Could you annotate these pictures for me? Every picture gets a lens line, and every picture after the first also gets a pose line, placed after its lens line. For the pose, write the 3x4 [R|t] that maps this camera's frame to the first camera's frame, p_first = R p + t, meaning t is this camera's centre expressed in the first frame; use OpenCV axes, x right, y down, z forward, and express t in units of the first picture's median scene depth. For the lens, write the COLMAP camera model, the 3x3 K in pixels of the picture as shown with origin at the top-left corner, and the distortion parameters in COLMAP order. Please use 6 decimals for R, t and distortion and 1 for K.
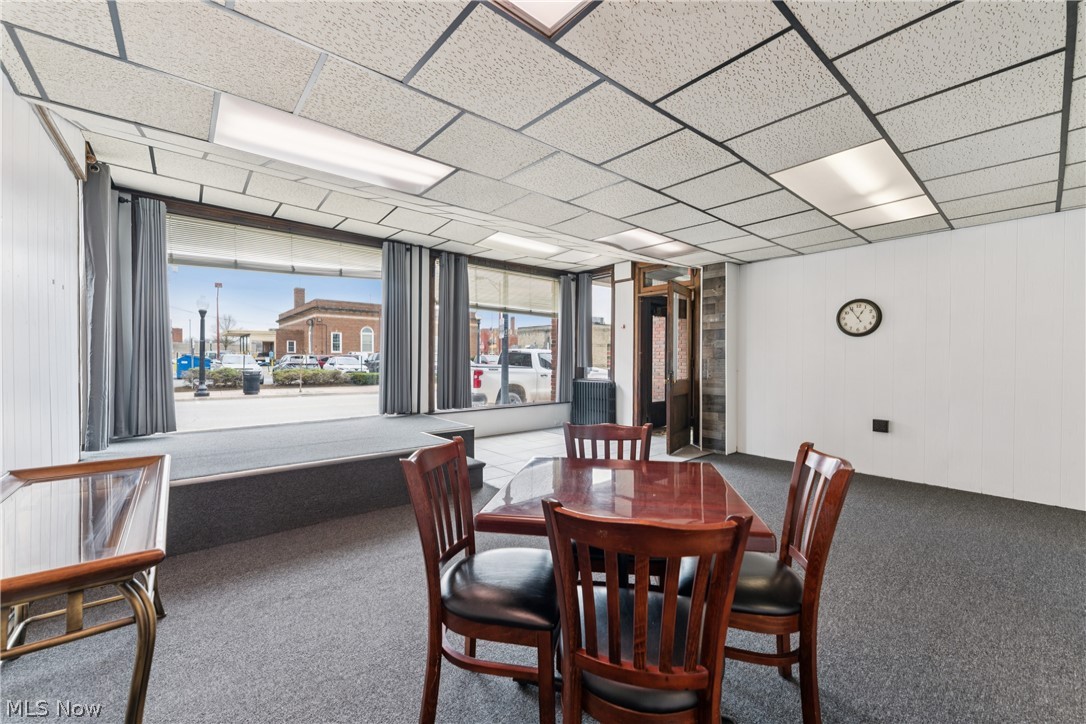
lens RADIAL K [[433.0, 0, 544.6], [0, 433.0, 361.2], [0, 0, 1]] dist [-0.000166, -0.000485]
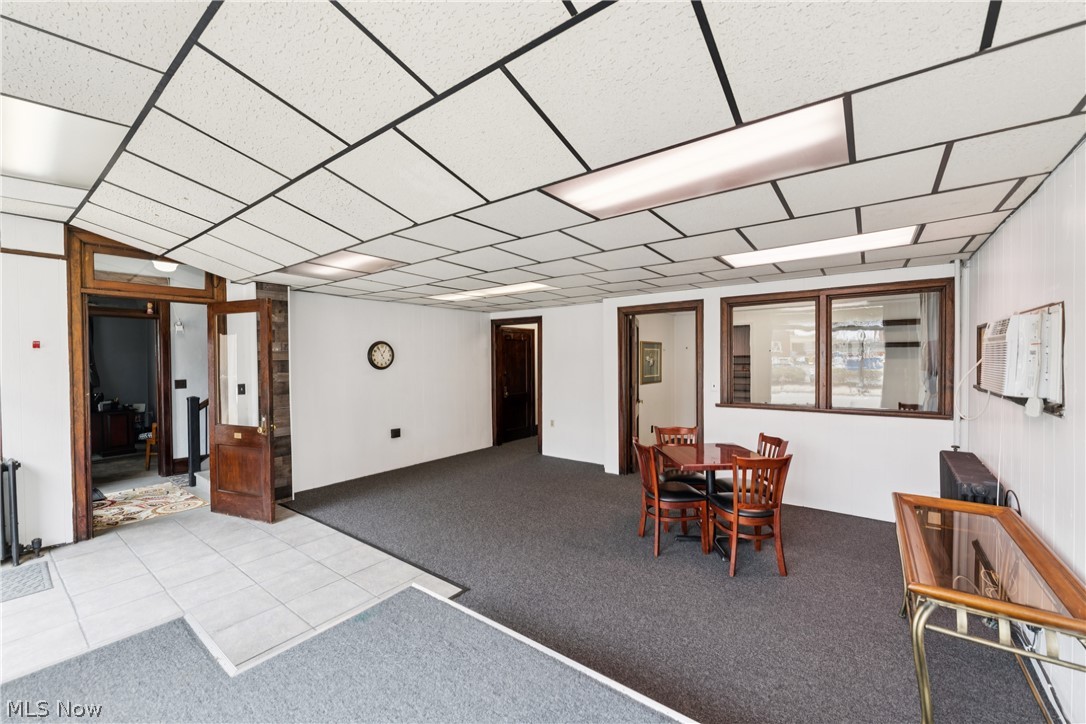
lens RADIAL K [[433.0, 0, 542.4], [0, 433.0, 360.0], [0, 0, 1]] dist [-0.000166, -0.000485]
pose [[-0.209809, -0.005650, 0.977726, -0.665362], [0.010348, 0.999914, 0.007999, -0.090494], [-0.977688, 0.011796, -0.209732, 0.788745]]
